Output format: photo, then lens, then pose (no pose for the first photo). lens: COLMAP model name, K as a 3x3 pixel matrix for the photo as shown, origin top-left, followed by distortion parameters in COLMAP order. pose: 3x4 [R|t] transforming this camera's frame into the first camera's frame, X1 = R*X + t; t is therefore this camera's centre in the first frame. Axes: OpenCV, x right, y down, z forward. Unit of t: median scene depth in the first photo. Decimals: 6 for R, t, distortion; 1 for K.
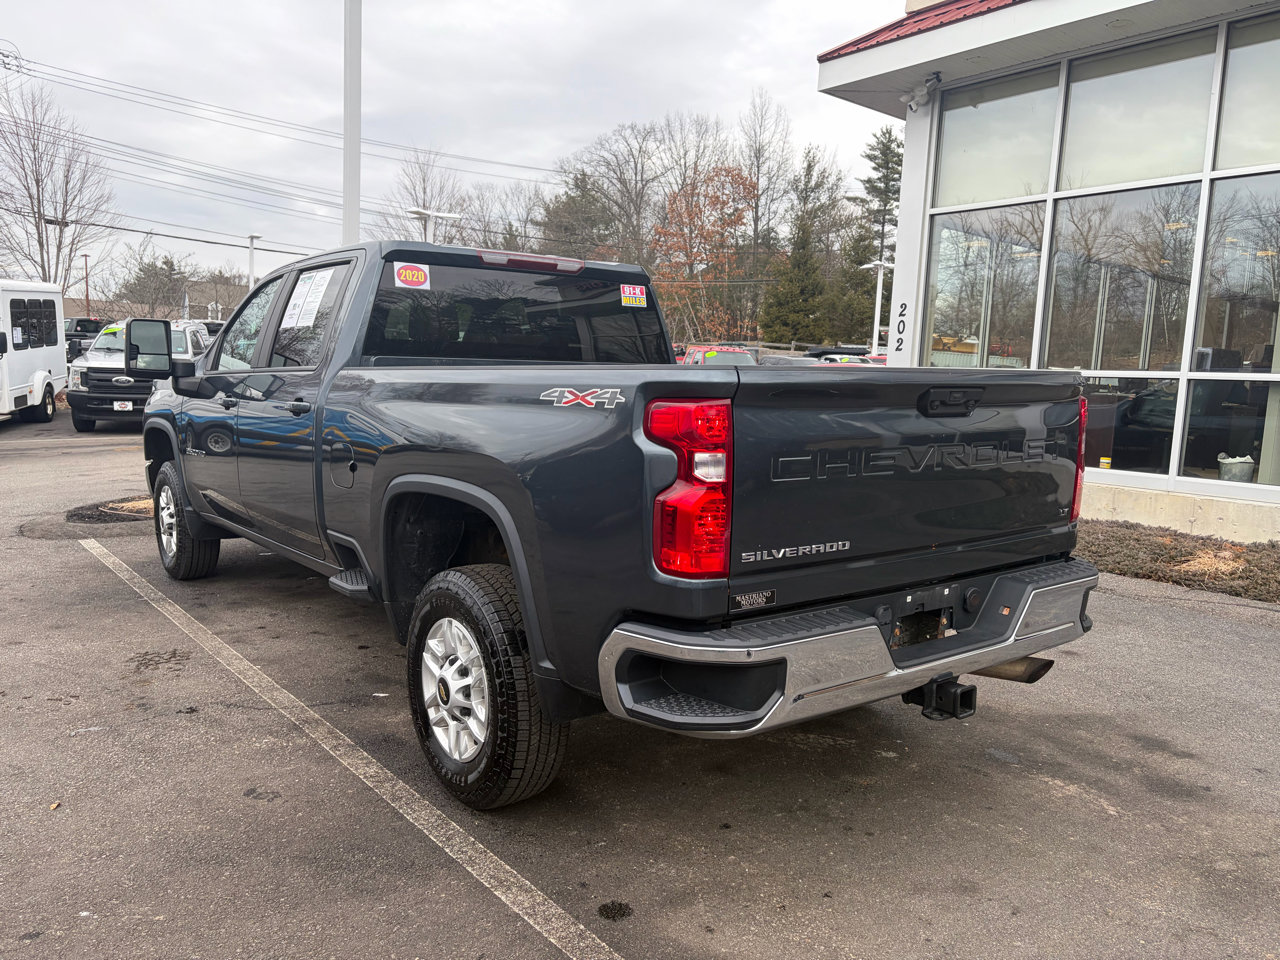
lens RADIAL K [[963.3, 0, 643.6], [0, 963.3, 482.7], [0, 0, 1]] dist [0.047271, -0.043590]
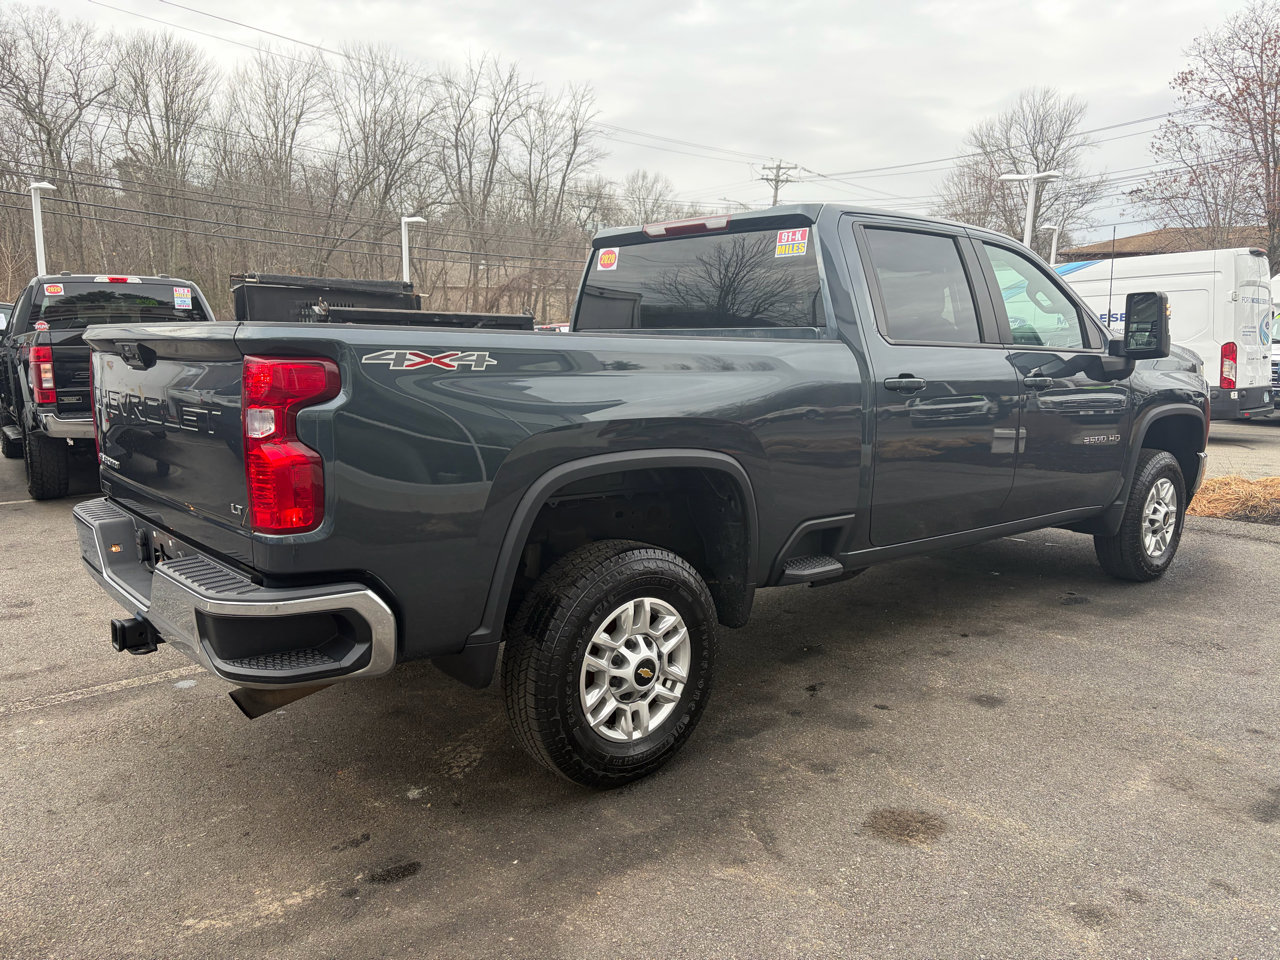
lens RADIAL K [[963.3, 0, 644.2], [0, 963.3, 477.2], [0, 0, 1]] dist [0.047271, -0.043590]
pose [[0.050856, 0.123086, -0.991092, 0.775204], [-0.121200, 0.985802, 0.116210, -0.078345], [0.991325, 0.114210, 0.065052, 0.818779]]
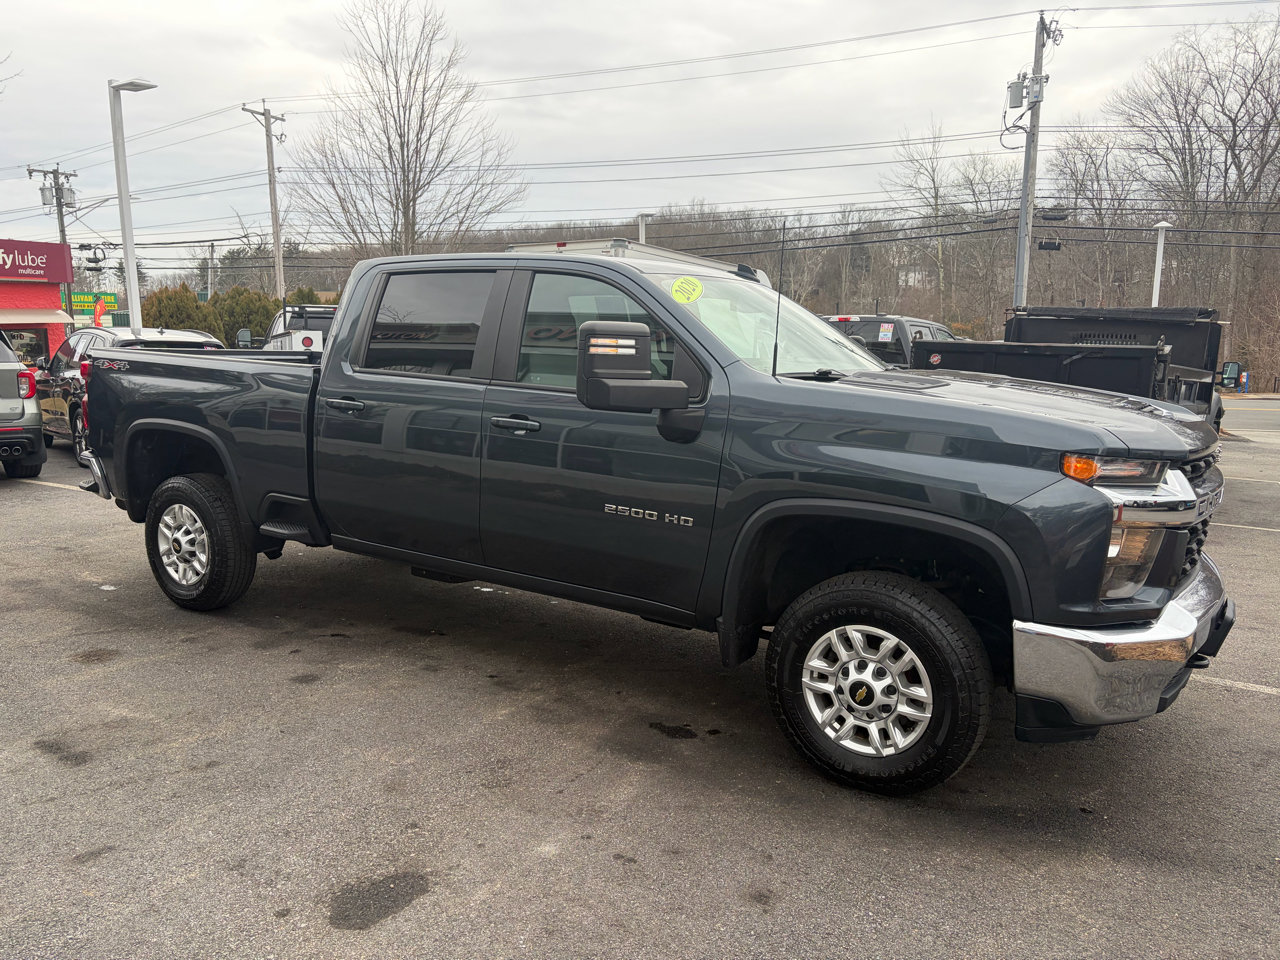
lens RADIAL K [[963.3, 0, 638.2], [0, 963.3, 472.1], [0, 0, 1]] dist [0.047271, -0.043590]
pose [[-0.940805, -0.000957, -0.338946, 0.067497], [-0.085179, 0.968572, 0.233693, -0.265729], [0.328070, 0.248730, -0.911319, 2.019851]]
